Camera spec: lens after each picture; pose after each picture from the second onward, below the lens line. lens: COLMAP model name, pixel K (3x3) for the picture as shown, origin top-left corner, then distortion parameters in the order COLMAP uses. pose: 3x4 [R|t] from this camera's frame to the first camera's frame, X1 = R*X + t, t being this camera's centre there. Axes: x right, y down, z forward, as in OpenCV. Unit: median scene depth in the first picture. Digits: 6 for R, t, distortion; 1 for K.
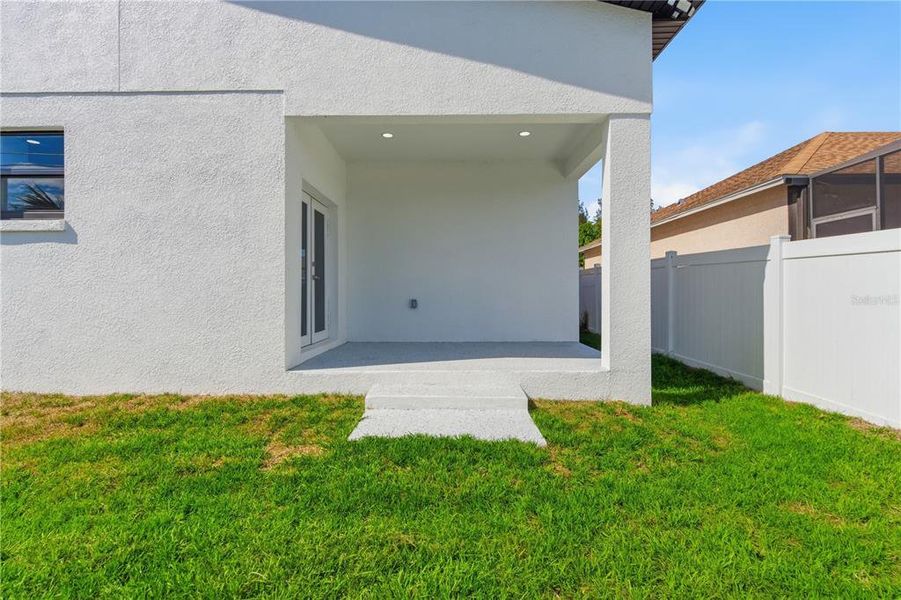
lens RADIAL K [[421.5, 0, 448.2], [0, 421.5, 289.0], [0, 0, 1]] dist [0.000414, -0.000023]
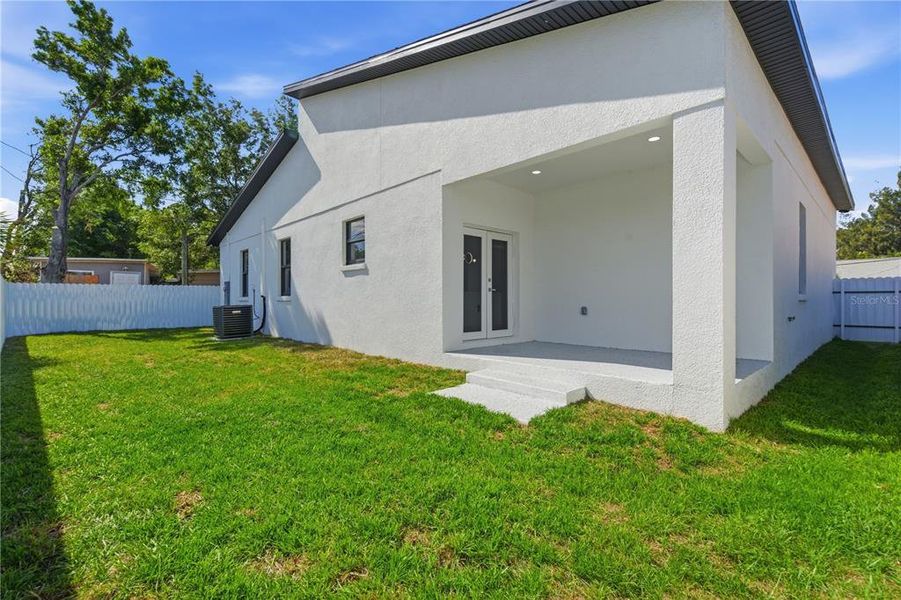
lens RADIAL K [[407.7, 0, 449.6], [0, 407.7, 302.7], [0, 0, 1]] dist [0.002129, 0.000059]
pose [[0.686533, 0.007104, -0.727064, 0.707662], [0.007343, 0.999834, 0.016703, -0.010957], [0.727062, -0.016806, 0.686367, -0.000961]]
